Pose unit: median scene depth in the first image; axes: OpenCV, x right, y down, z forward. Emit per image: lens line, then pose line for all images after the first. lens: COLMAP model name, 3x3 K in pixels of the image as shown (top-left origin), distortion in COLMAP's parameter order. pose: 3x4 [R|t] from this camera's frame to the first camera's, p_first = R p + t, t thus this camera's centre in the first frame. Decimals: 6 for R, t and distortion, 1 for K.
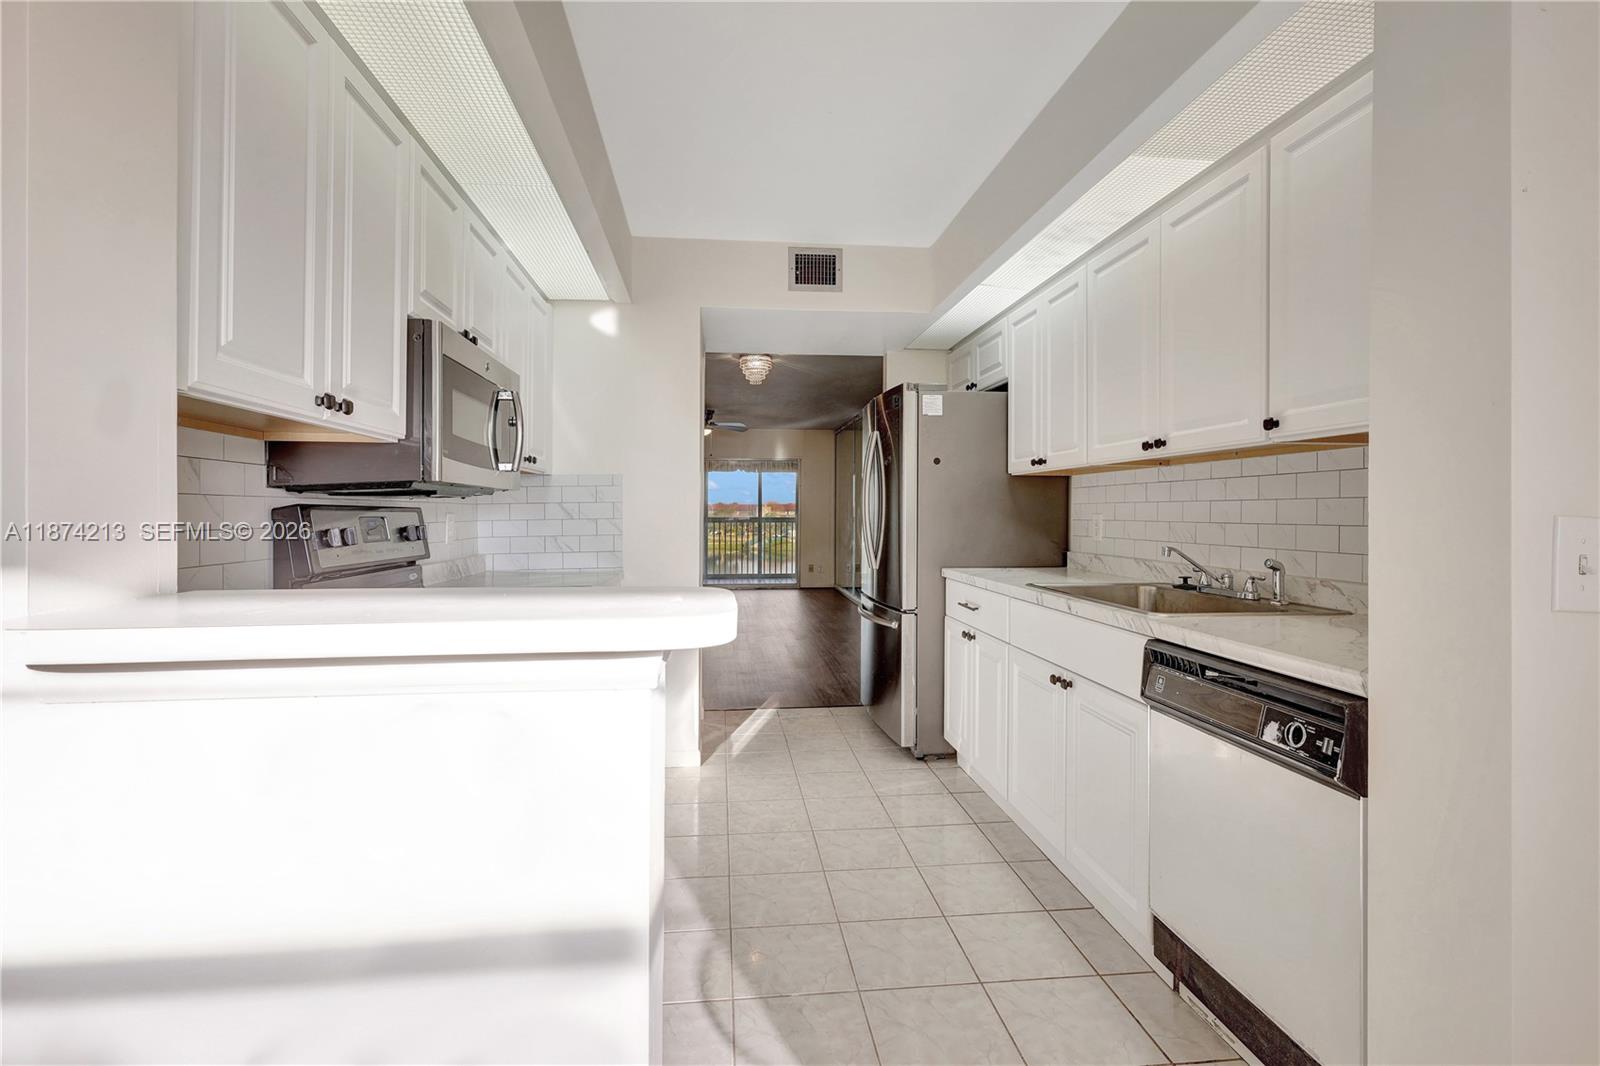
lens RADIAL K [[747.5, 0, 796.6], [0, 747.5, 501.7], [0, 0, 1]] dist [0.000835, 0.000026]
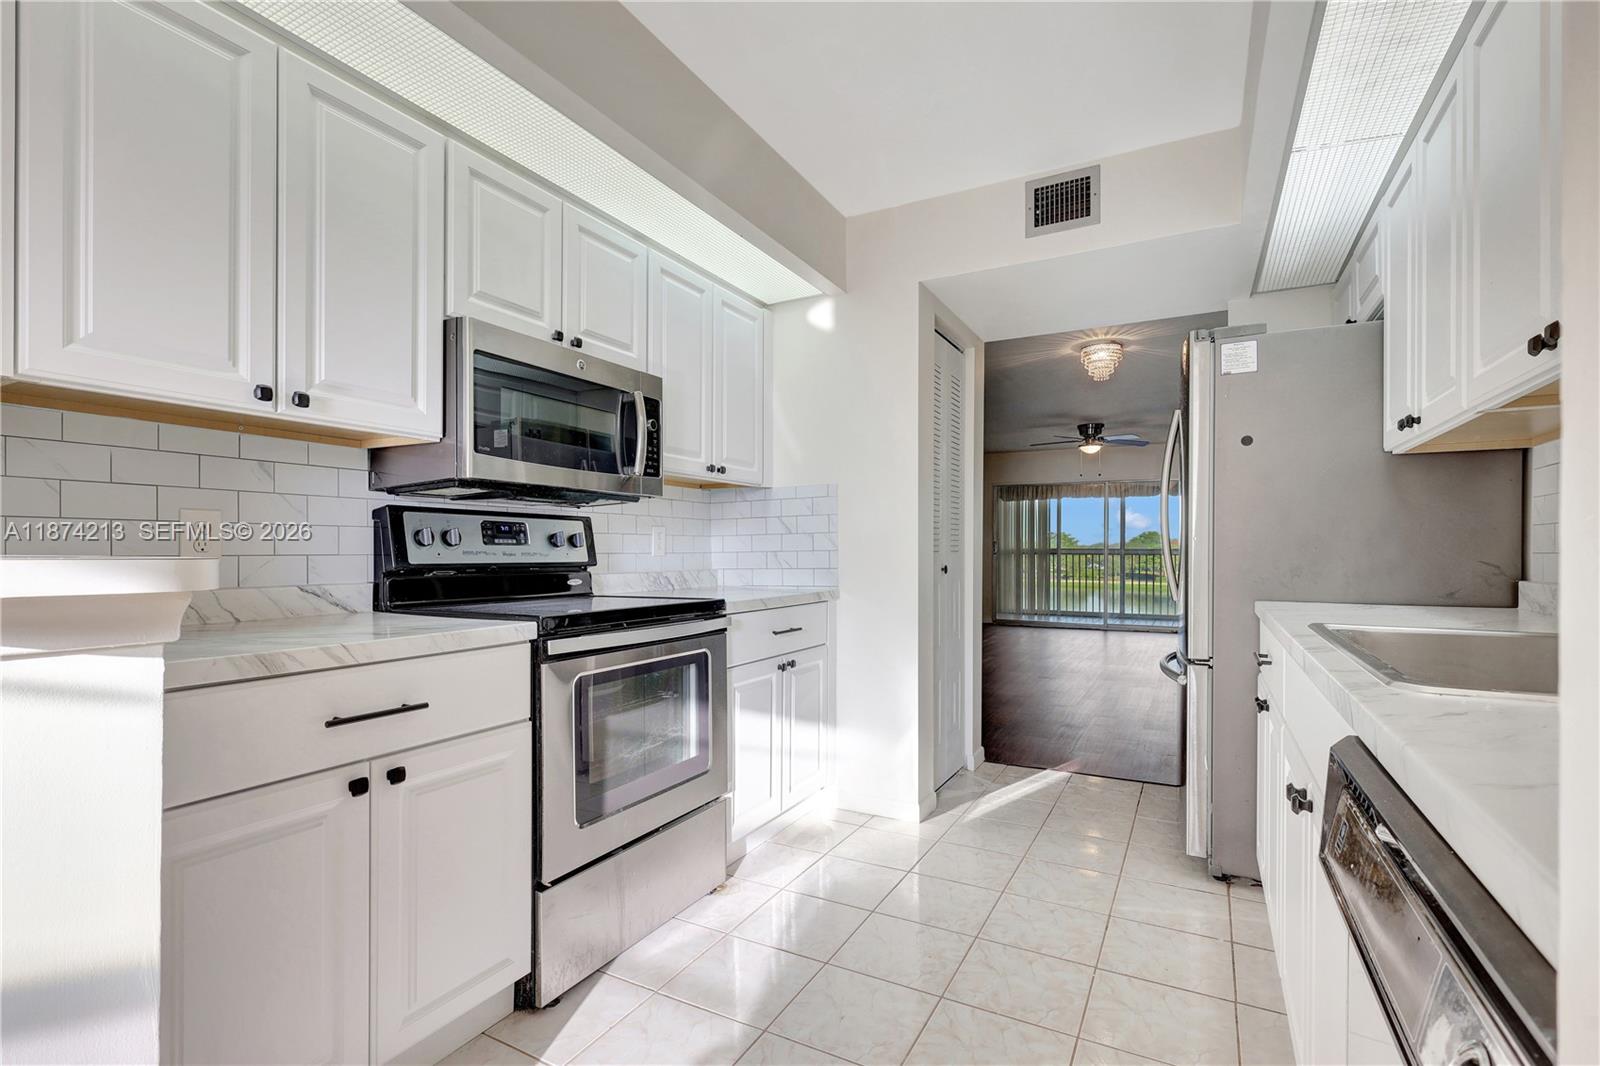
lens RADIAL K [[746.3, 0, 803.1], [0, 746.3, 545.3], [0, 0, 1]] dist [0.001486, 0.000285]
pose [[0.827916, -0.004200, -0.560836, 0.238401], [0.008953, 0.999944, 0.005728, 0.032453], [0.560780, -0.009763, 0.827907, 0.227604]]
